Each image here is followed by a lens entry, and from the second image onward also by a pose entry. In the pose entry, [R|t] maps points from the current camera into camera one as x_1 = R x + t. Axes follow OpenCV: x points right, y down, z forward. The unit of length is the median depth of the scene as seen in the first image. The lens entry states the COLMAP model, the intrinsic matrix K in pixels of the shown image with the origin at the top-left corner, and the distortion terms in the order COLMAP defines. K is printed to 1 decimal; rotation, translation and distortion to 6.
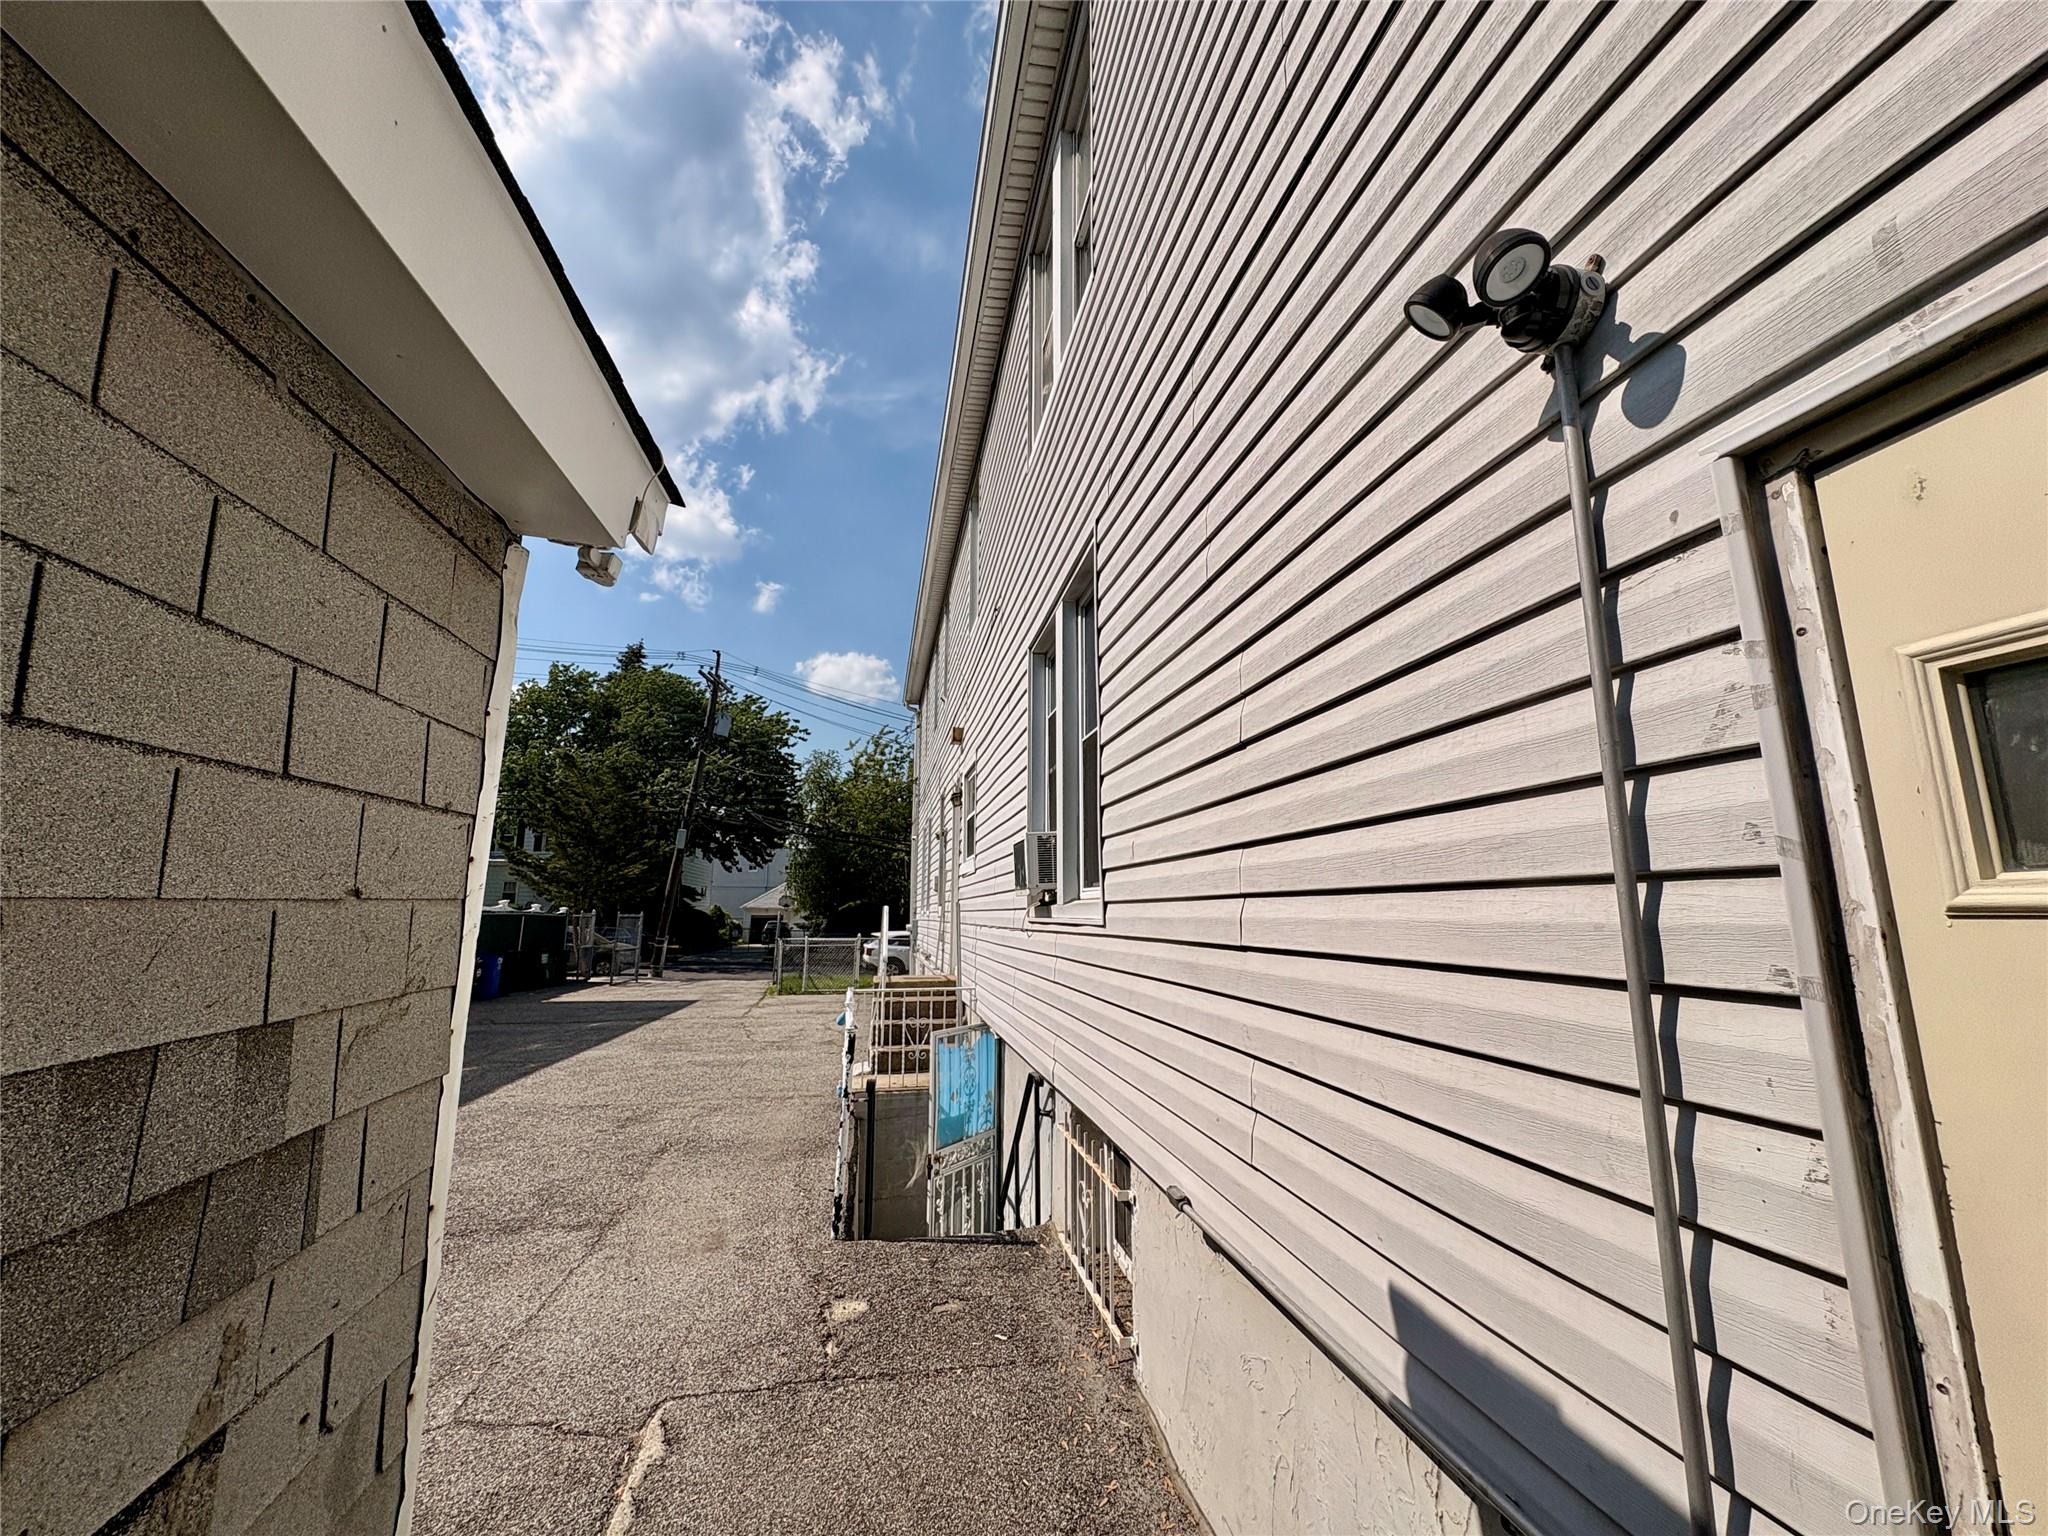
lens RADIAL K [[825.5, 0, 1024.0], [0, 825.5, 768.0], [0, 0, 1]] dist [0.015966, -0.000231]
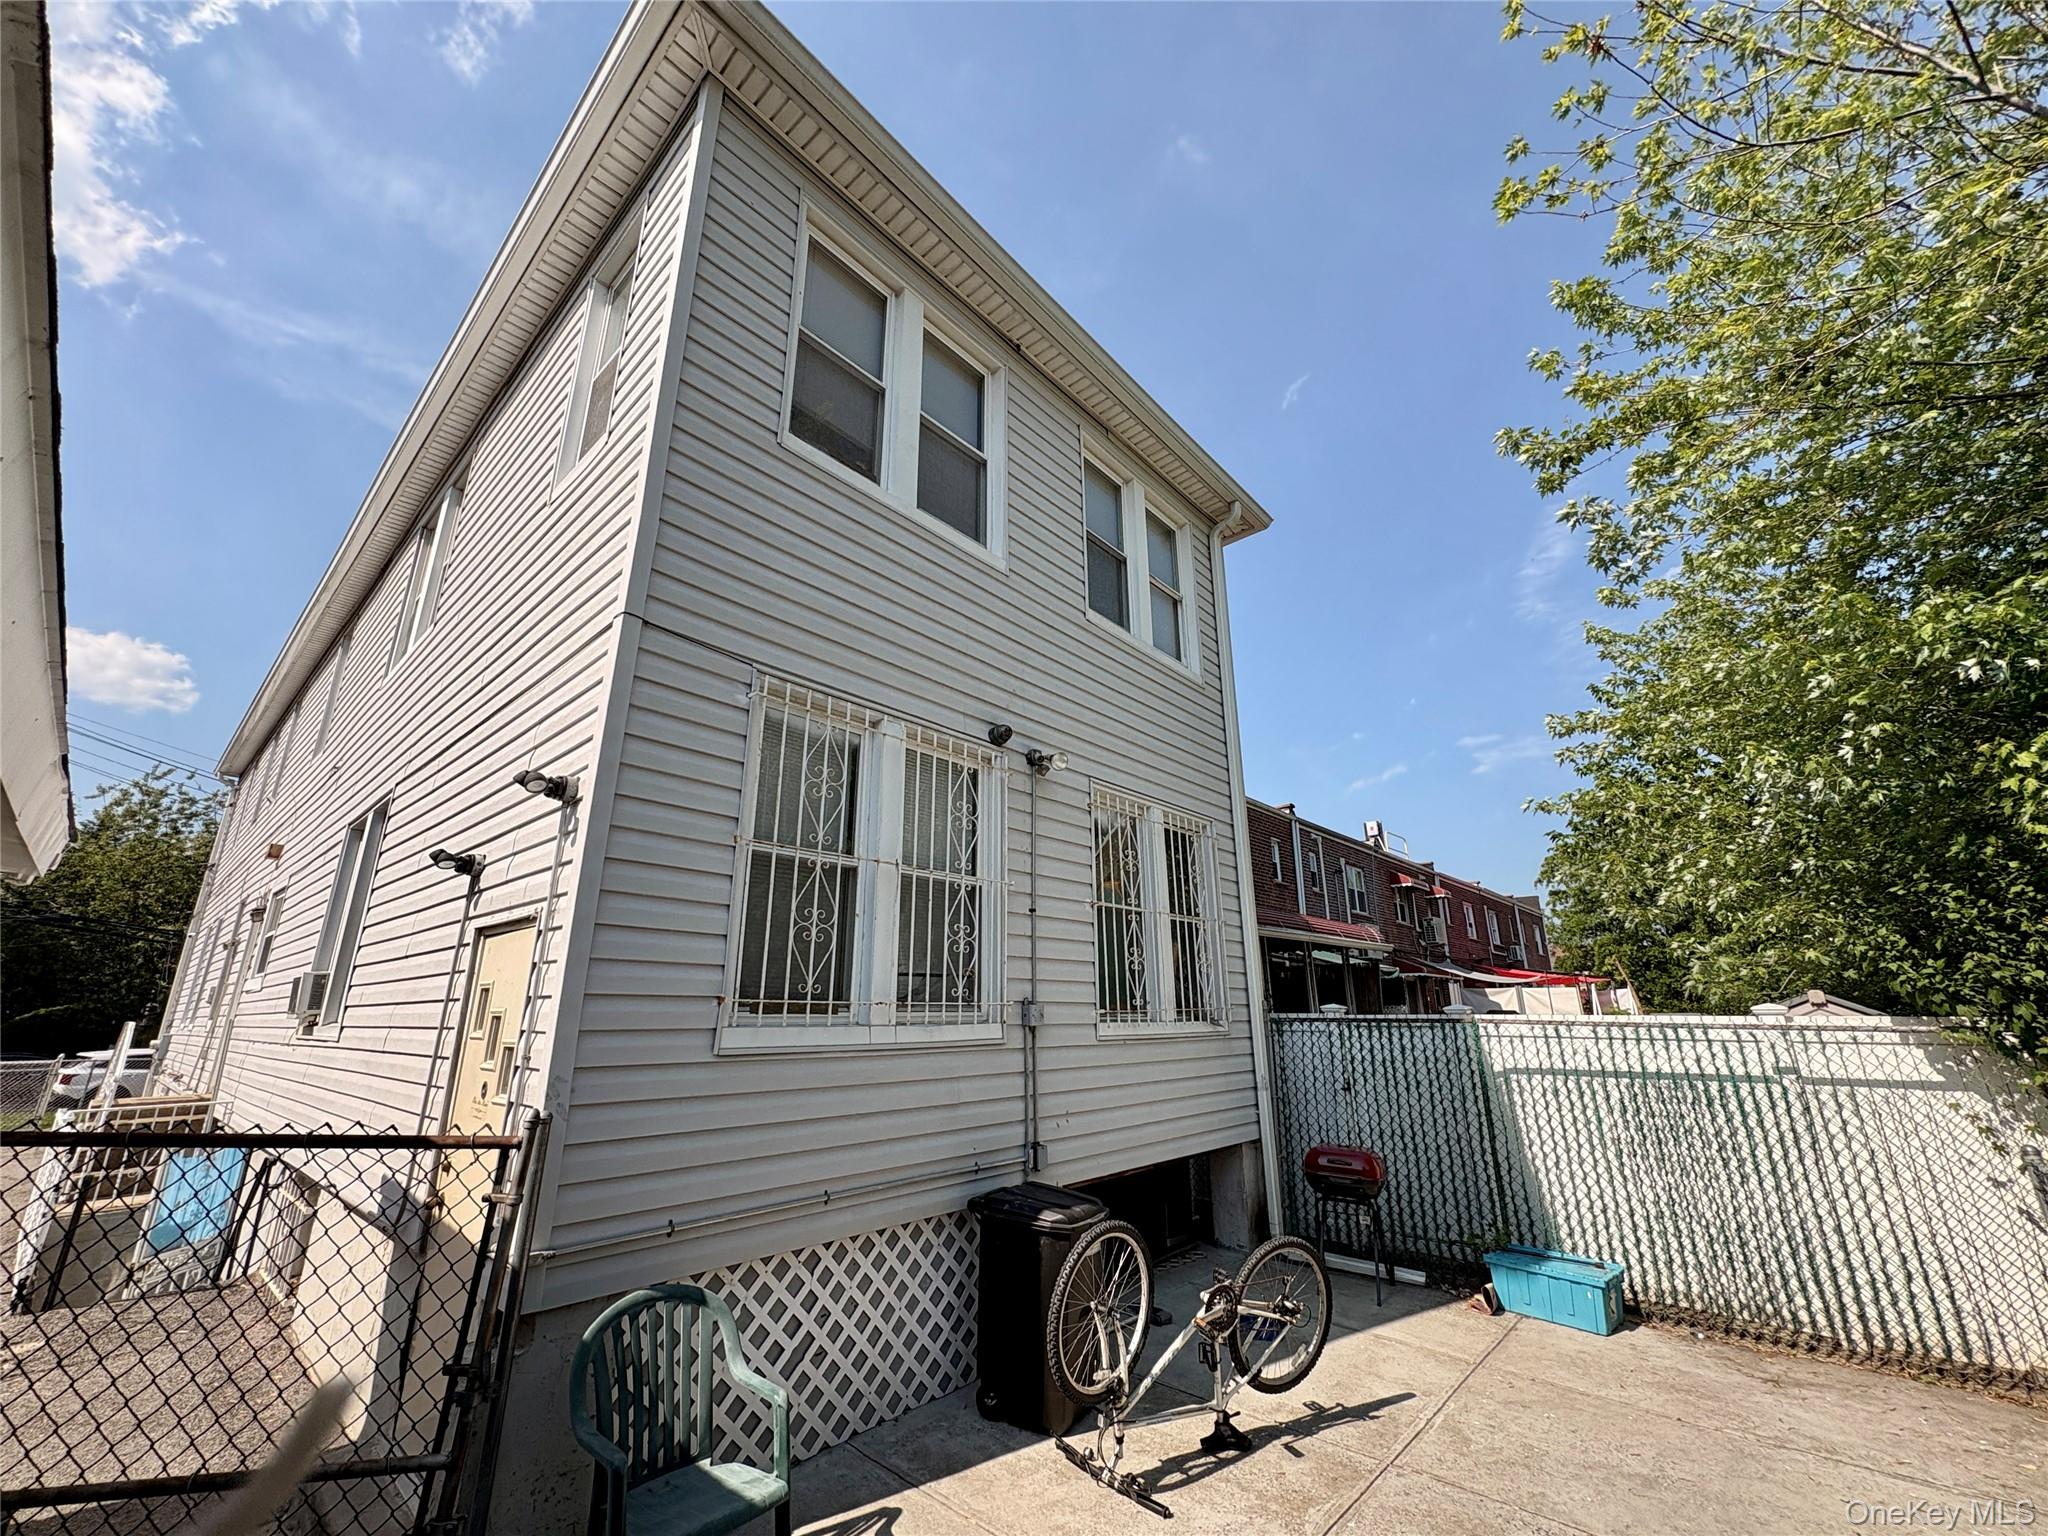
lens RADIAL K [[817.4, 0, 1021.2], [0, 817.4, 767.6], [0, 0, 1]] dist [0.001358, -0.000689]
pose [[0.793250, 0.176810, 0.582660, 0.059507], [-0.102223, 0.982001, -0.158821, -0.098770], [-0.600254, 0.066424, 0.797046, -0.505647]]
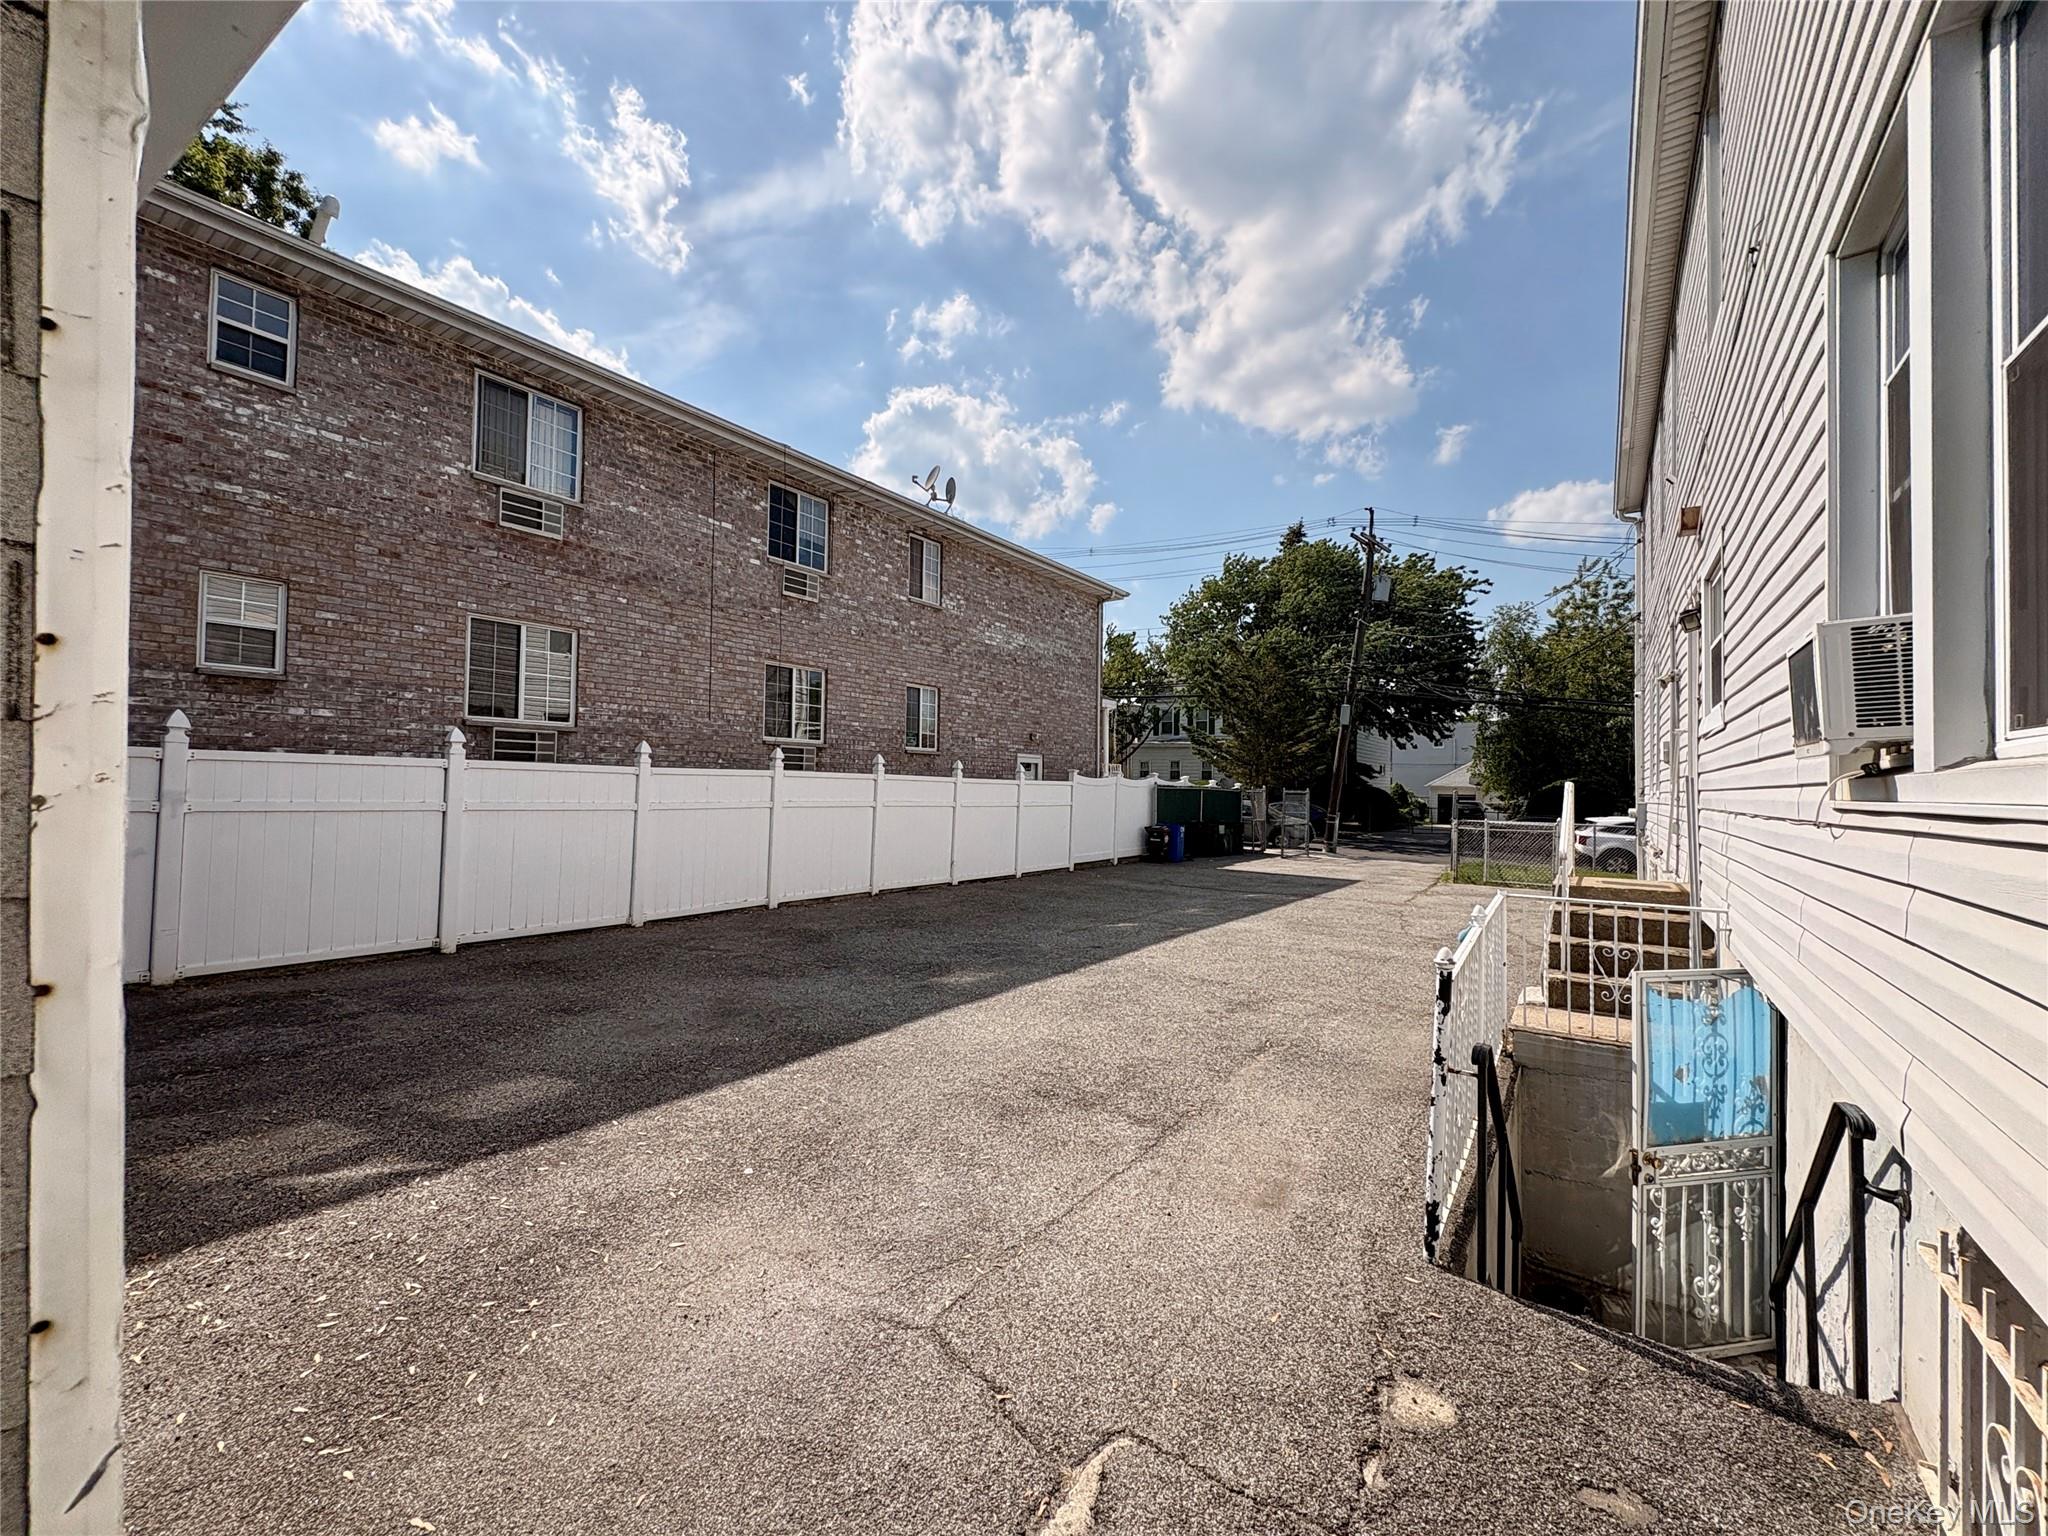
lens RADIAL K [[817.4, 0, 1021.2], [0, 817.4, 767.6], [0, 0, 1]] dist [0.001358, -0.000689]
pose [[0.699172, -0.007888, -0.714910, 0.011279], [0.110783, 0.989057, 0.097431, 0.040421], [0.706318, -0.147321, 0.692395, 0.215105]]
